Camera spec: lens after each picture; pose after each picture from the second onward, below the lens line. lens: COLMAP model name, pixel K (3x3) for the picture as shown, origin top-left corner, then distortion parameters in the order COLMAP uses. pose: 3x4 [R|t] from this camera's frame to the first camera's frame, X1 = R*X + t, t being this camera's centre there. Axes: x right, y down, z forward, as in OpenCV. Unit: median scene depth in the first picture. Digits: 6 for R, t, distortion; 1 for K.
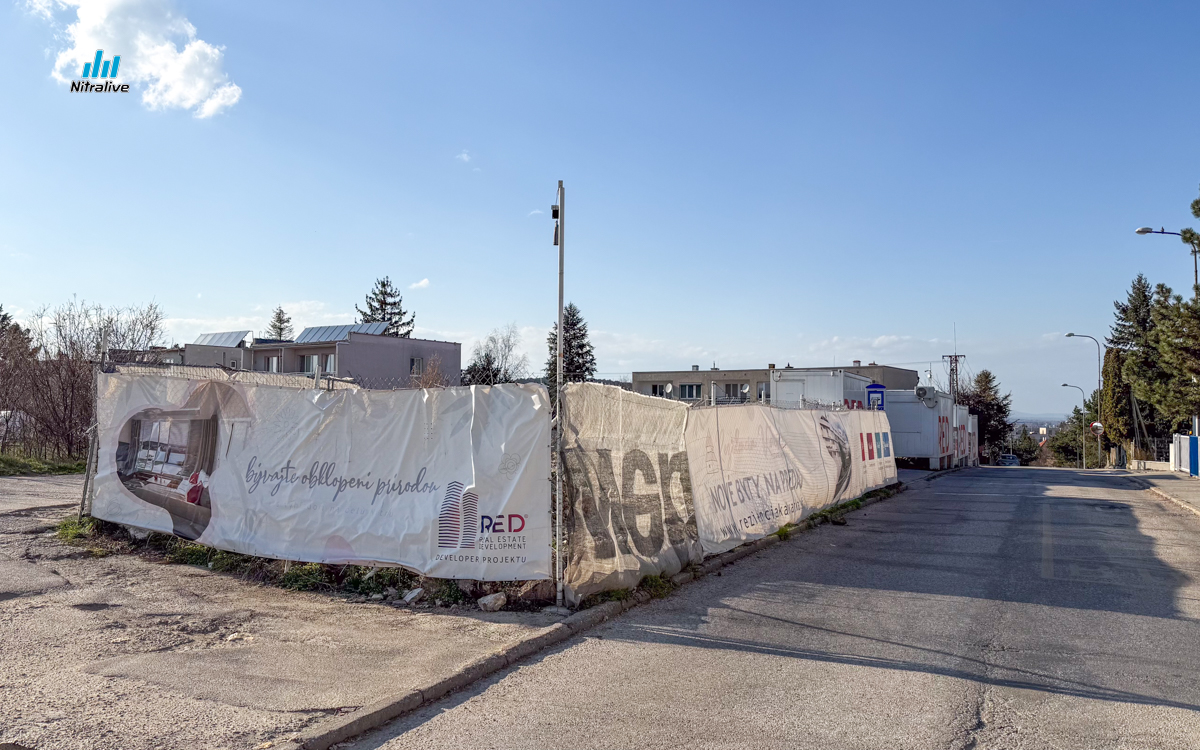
lens RADIAL K [[889.4, 0, 597.6], [0, 889.4, 364.9], [0, 0, 1]] dist [0.134174, -0.201780]
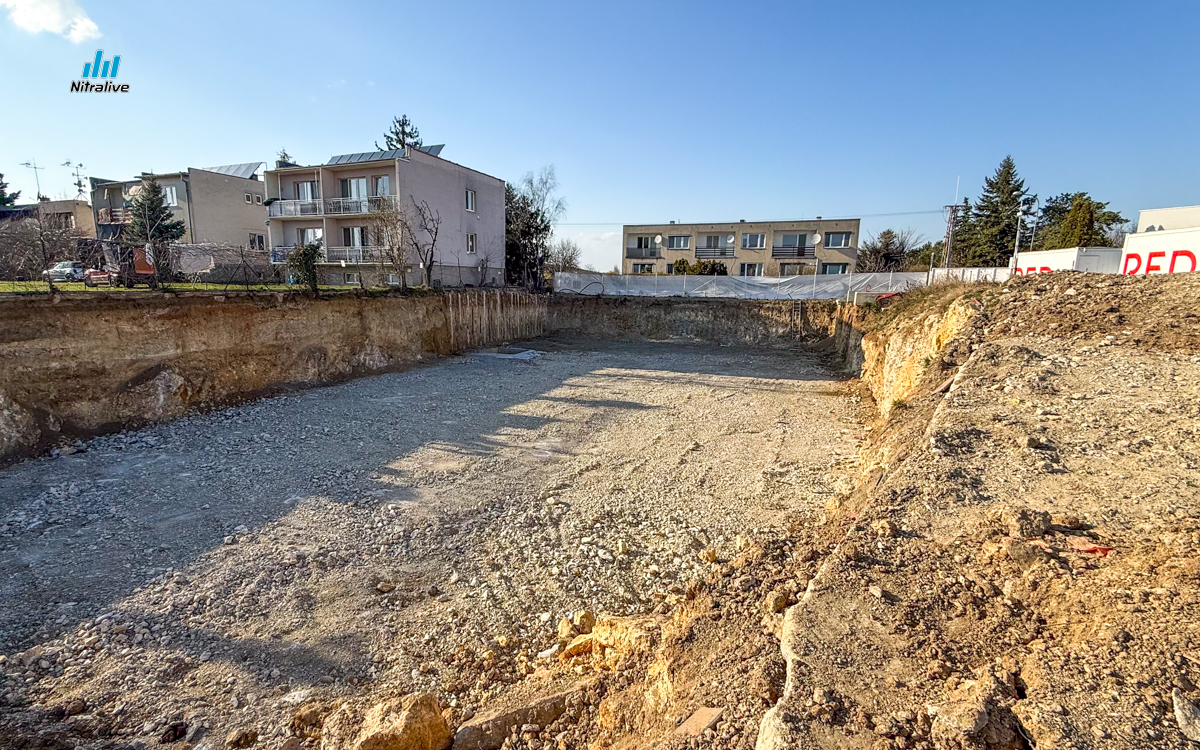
lens RADIAL K [[528.6, 0, 585.2], [0, 528.6, 355.4], [0, 0, 1]] dist [0.000357, 0.000125]
pose [[0.974973, -0.029368, 0.220375, -0.174183], [-0.016495, 0.978949, 0.203435, 0.036887], [-0.221710, -0.201979, 0.953965, 0.344526]]
